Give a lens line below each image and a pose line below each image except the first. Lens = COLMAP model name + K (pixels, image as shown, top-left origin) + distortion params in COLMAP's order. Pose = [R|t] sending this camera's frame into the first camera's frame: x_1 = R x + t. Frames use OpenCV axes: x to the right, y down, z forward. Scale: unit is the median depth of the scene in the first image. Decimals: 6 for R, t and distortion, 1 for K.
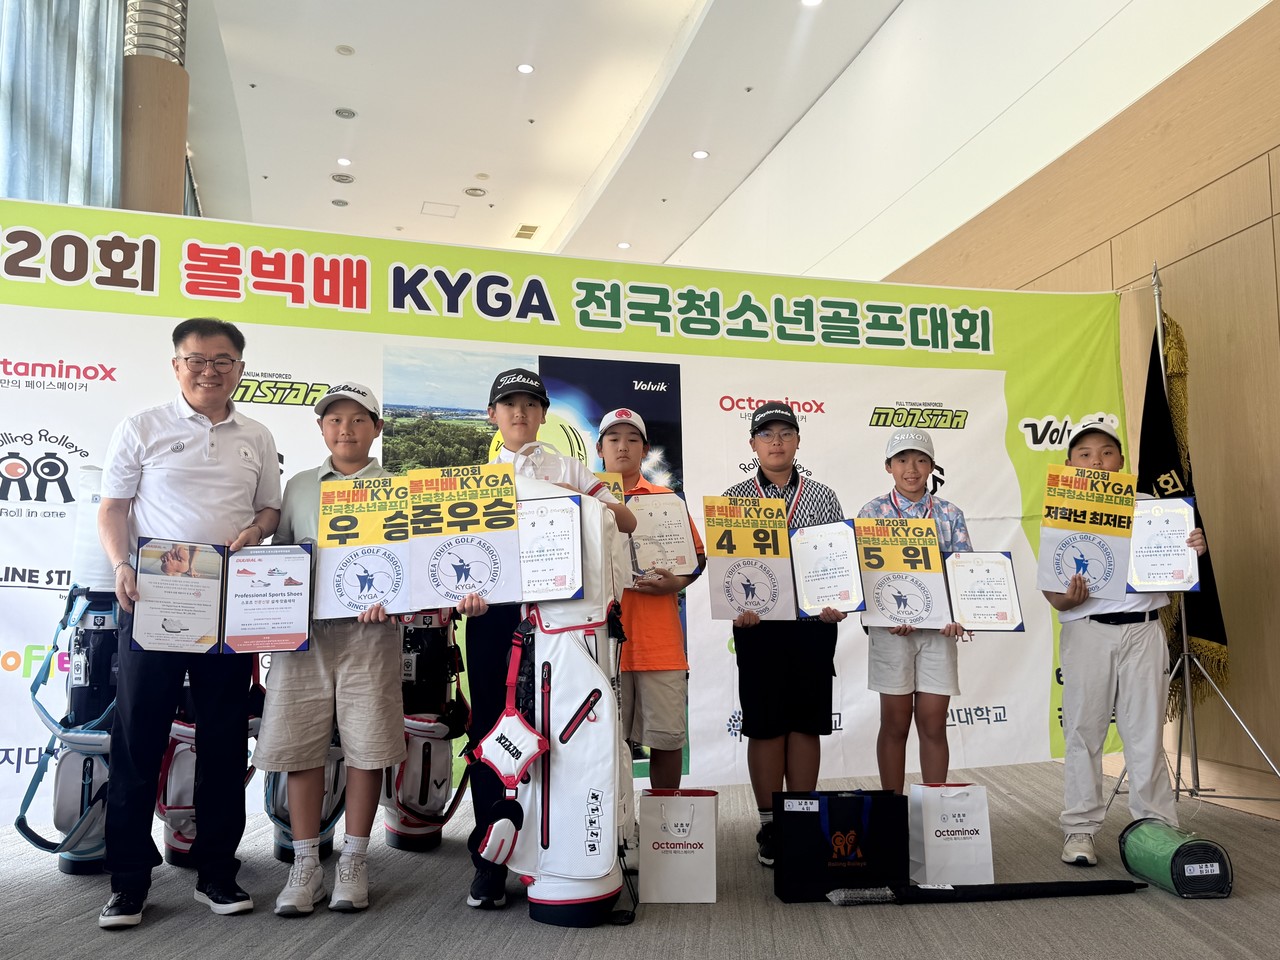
lens RADIAL K [[1077.1, 0, 640.6], [0, 1077.1, 479.3], [0, 0, 1]] dist [0.047780, -0.041086]
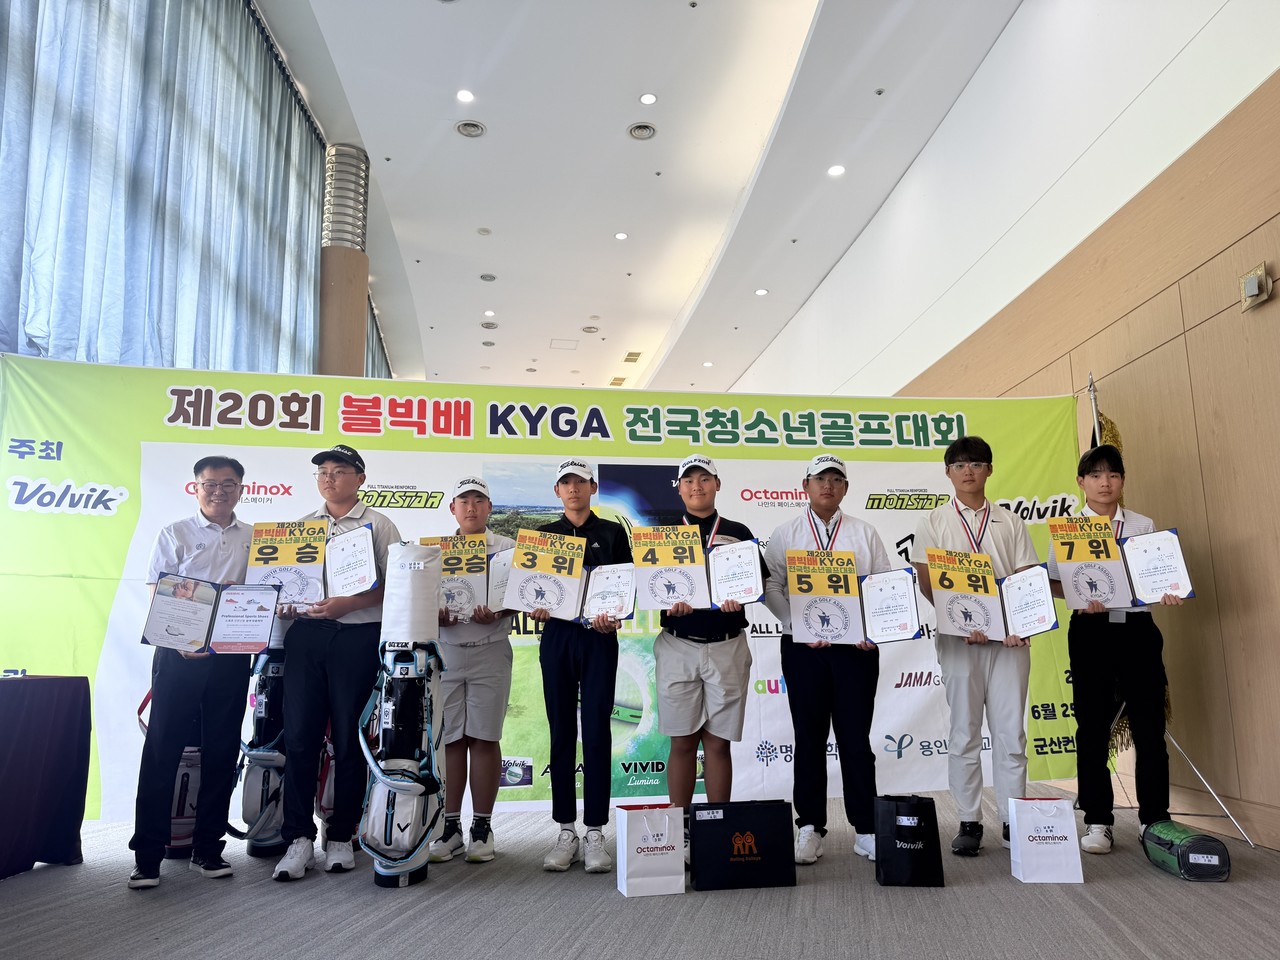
lens RADIAL K [[904.9, 0, 639.1], [0, 904.9, 484.2], [0, 0, 1]] dist [0.053602, -0.045827]
pose [[0.991971, -0.032385, -0.122245, 0.083652], [0.023075, 0.996778, -0.076819, -0.004007], [0.124339, 0.073382, 0.989523, -0.083612]]
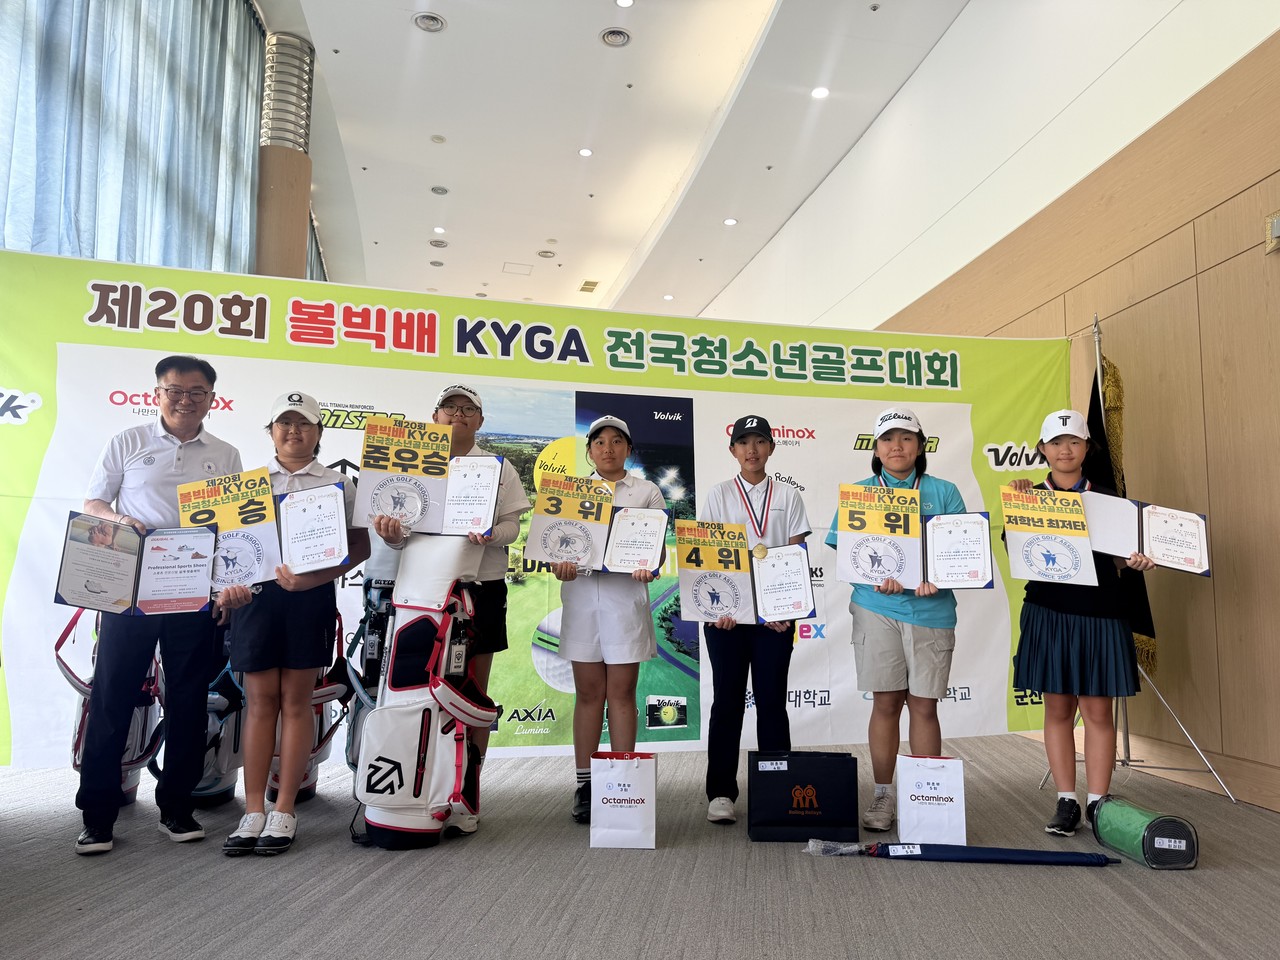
lens RADIAL K [[904.9, 0, 646.9], [0, 904.9, 482.6], [0, 0, 1]] dist [0.053602, -0.045827]
pose [[0.998712, 0.007170, -0.050235, 0.035352], [-0.007697, 0.999917, -0.010316, -0.001087], [0.050157, 0.010689, 0.998684, -0.016467]]
